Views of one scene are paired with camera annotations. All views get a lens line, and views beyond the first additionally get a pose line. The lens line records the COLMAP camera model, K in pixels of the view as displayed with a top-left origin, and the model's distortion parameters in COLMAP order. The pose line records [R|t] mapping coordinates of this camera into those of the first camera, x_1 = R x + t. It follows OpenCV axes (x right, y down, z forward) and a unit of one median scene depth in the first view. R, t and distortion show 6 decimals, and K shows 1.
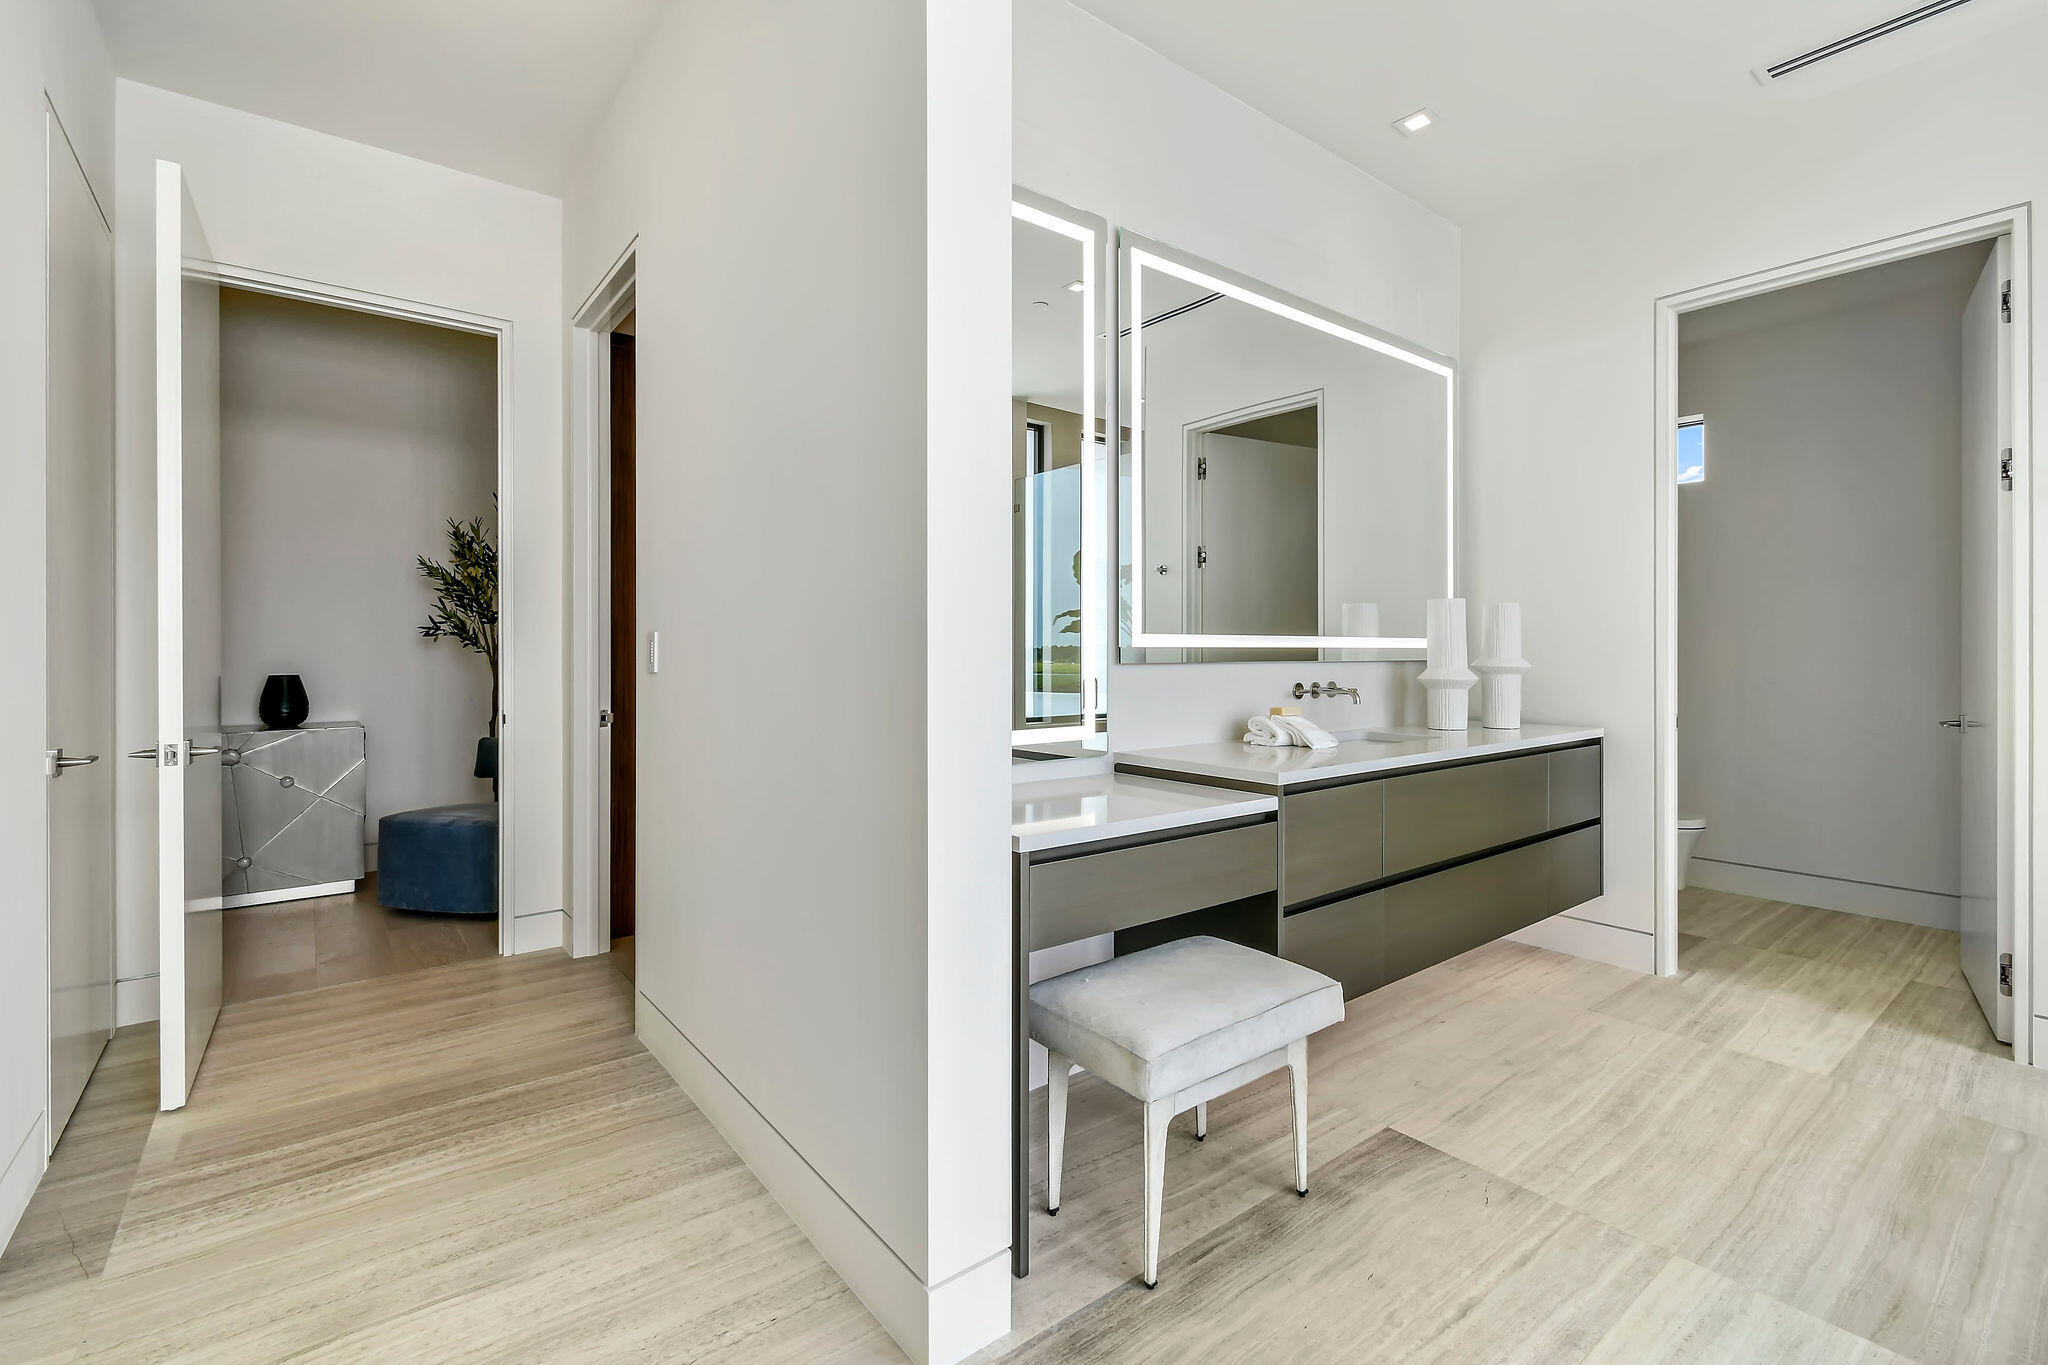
lens RADIAL K [[915.2, 0, 1033.7], [0, 915.2, 649.2], [0, 0, 1]] dist [-0.002687, -0.000778]
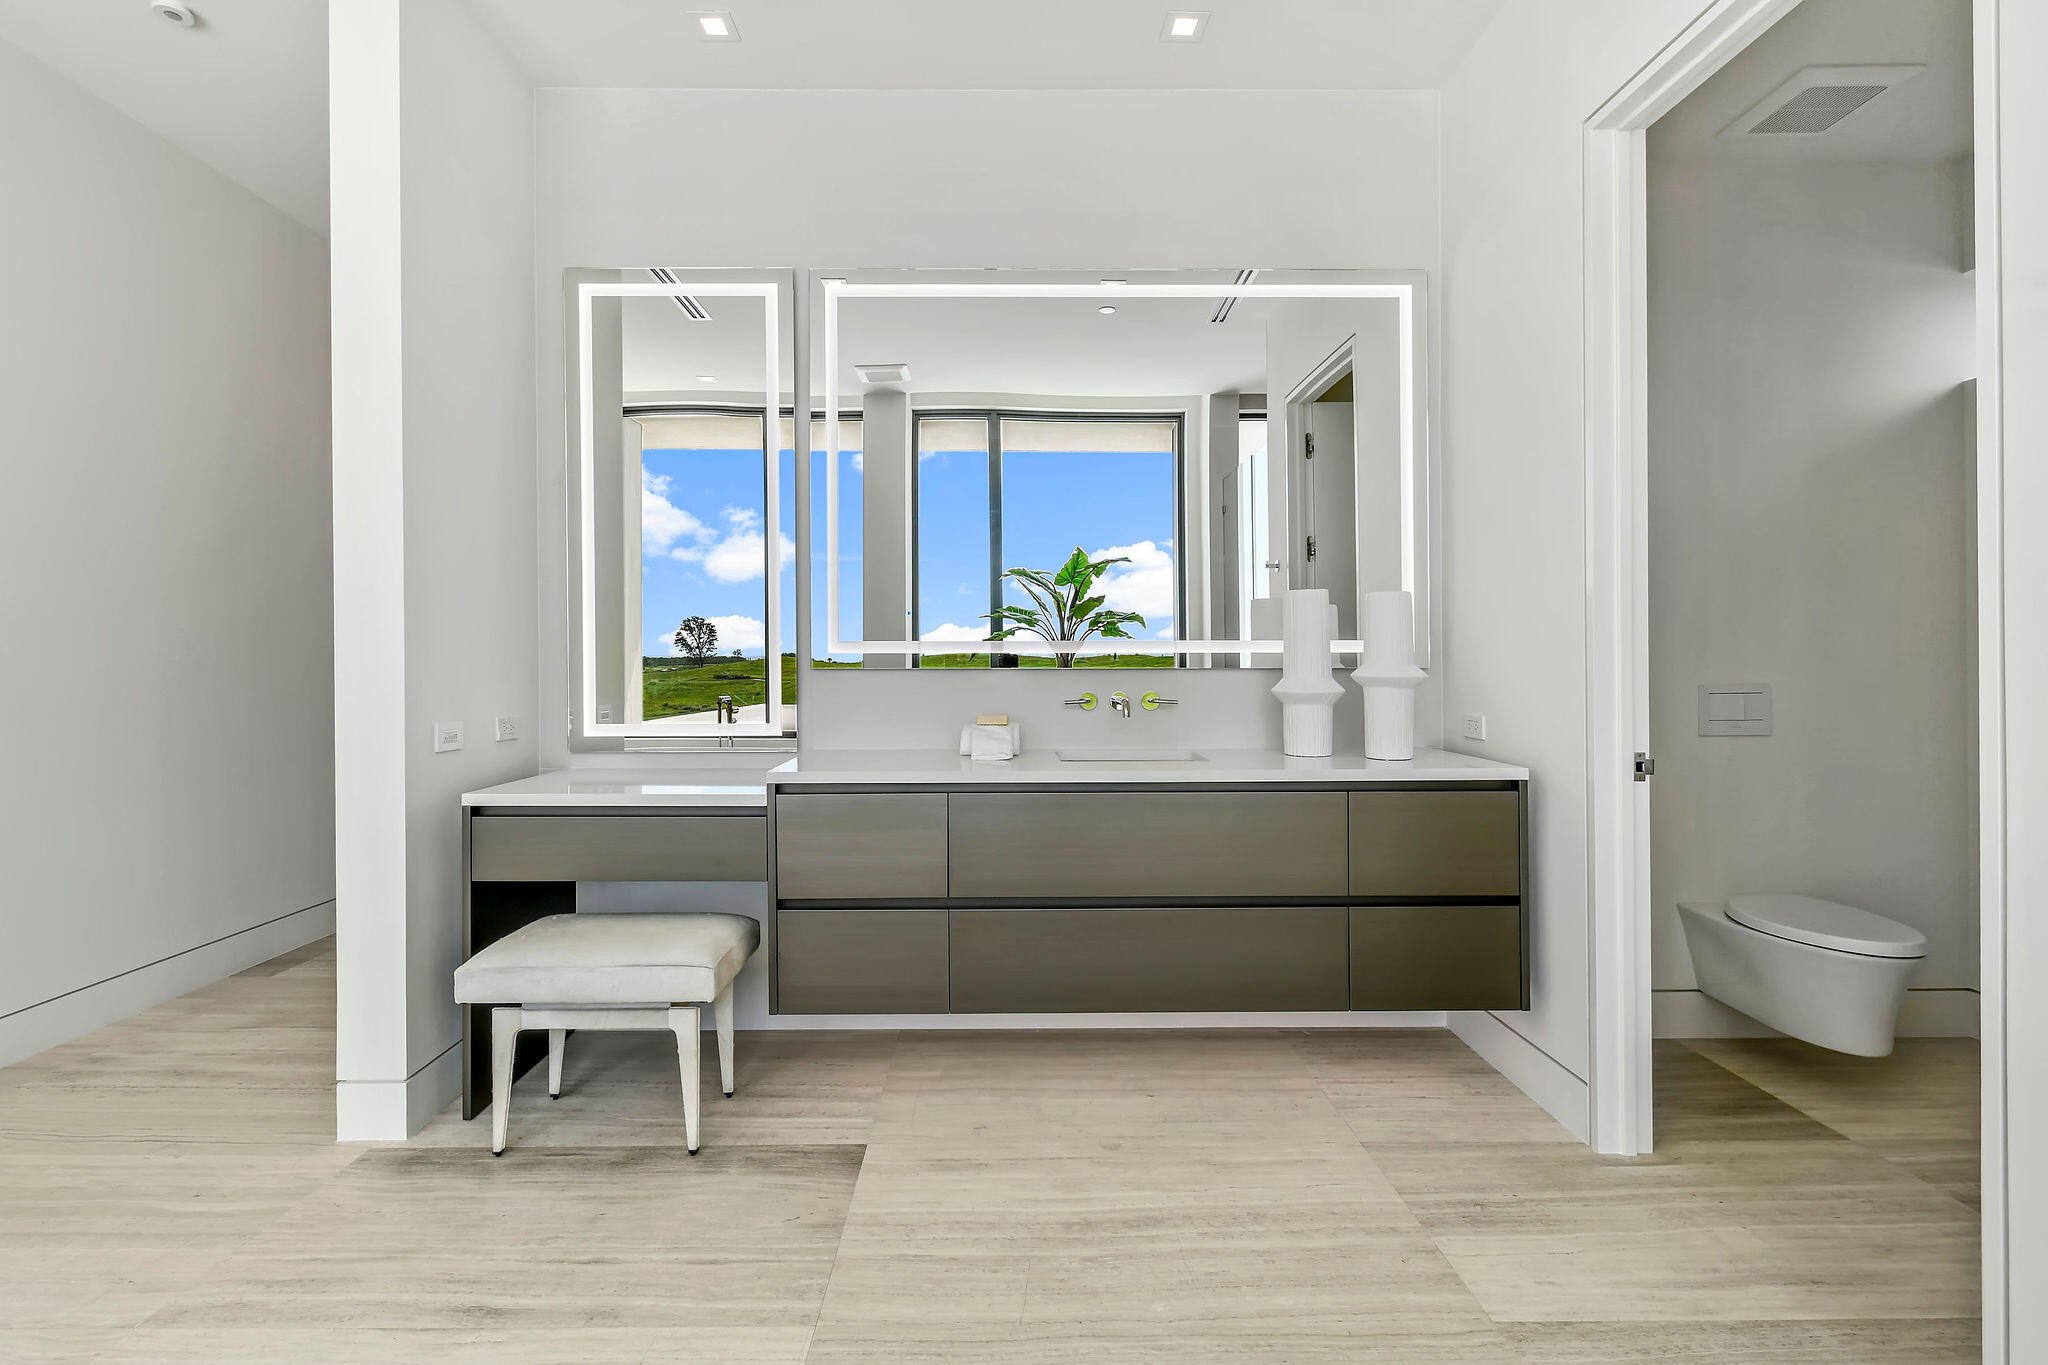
lens RADIAL K [[932.9, 0, 1018.6], [0, 932.9, 661.5], [0, 0, 1]] dist [0.000965, -0.000527]
pose [[0.789344, -0.000306, -0.613951, 1.009236], [0.001314, 0.999998, 0.001191, 0.007015], [0.613950, -0.001747, 0.789343, 0.283577]]
